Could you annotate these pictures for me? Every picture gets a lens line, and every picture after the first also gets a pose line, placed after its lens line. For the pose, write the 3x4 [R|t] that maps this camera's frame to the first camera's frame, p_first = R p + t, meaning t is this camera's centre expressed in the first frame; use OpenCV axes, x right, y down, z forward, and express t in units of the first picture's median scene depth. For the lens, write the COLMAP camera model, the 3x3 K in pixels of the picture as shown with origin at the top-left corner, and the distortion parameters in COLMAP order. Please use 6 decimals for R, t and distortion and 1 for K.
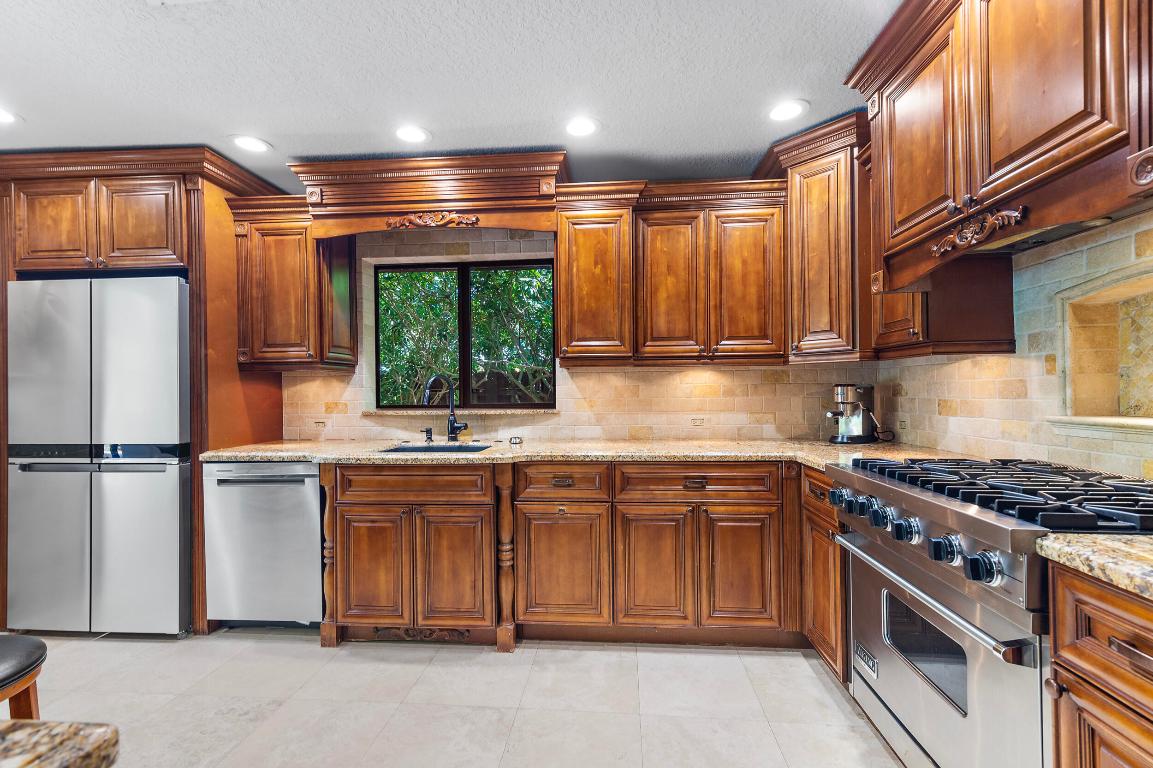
lens RADIAL K [[521.5, 0, 577.1], [0, 521.5, 394.6], [0, 0, 1]] dist [0.013581, 0.000959]
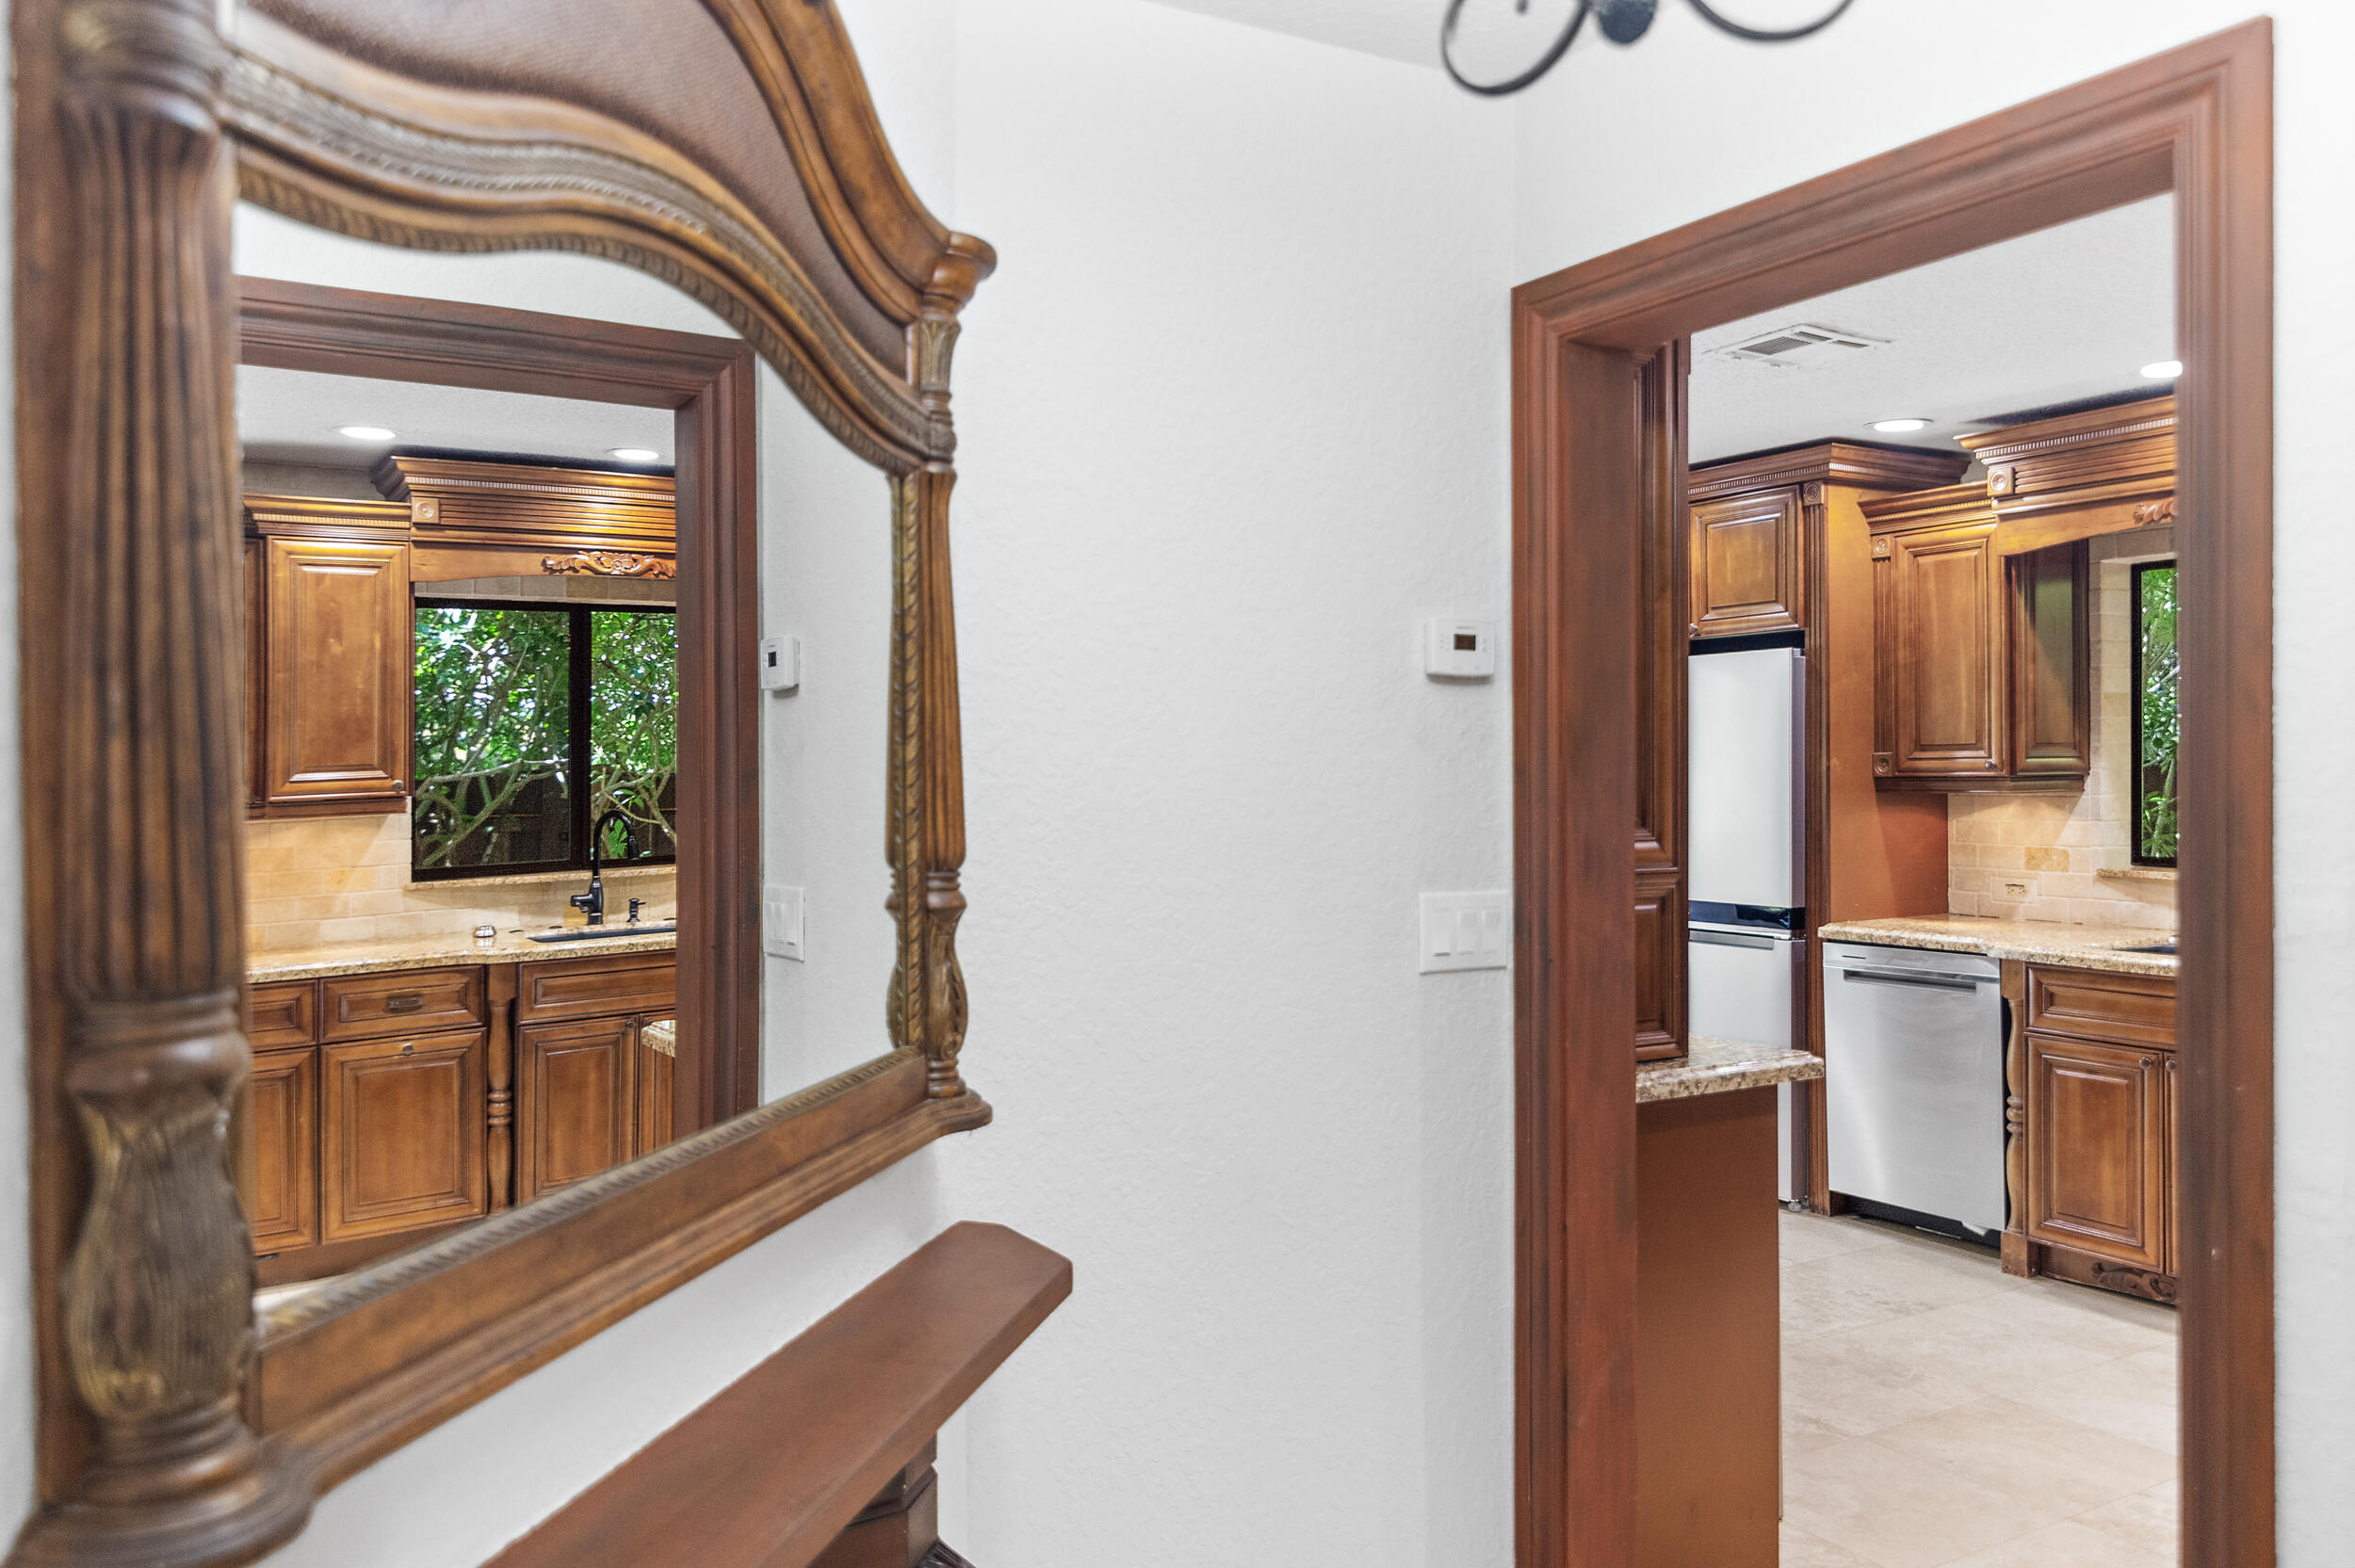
lens RADIAL K [[1726.0, 0, 1177.5], [0, 1726.0, 784.0], [0, 0, 1]] dist [0.023833, -0.004080]
pose [[0.578467, 0.010635, -0.815637, 0.504327], [-0.001816, 0.999929, 0.011749, -0.077451], [0.815704, -0.005315, 0.578445, -0.789000]]
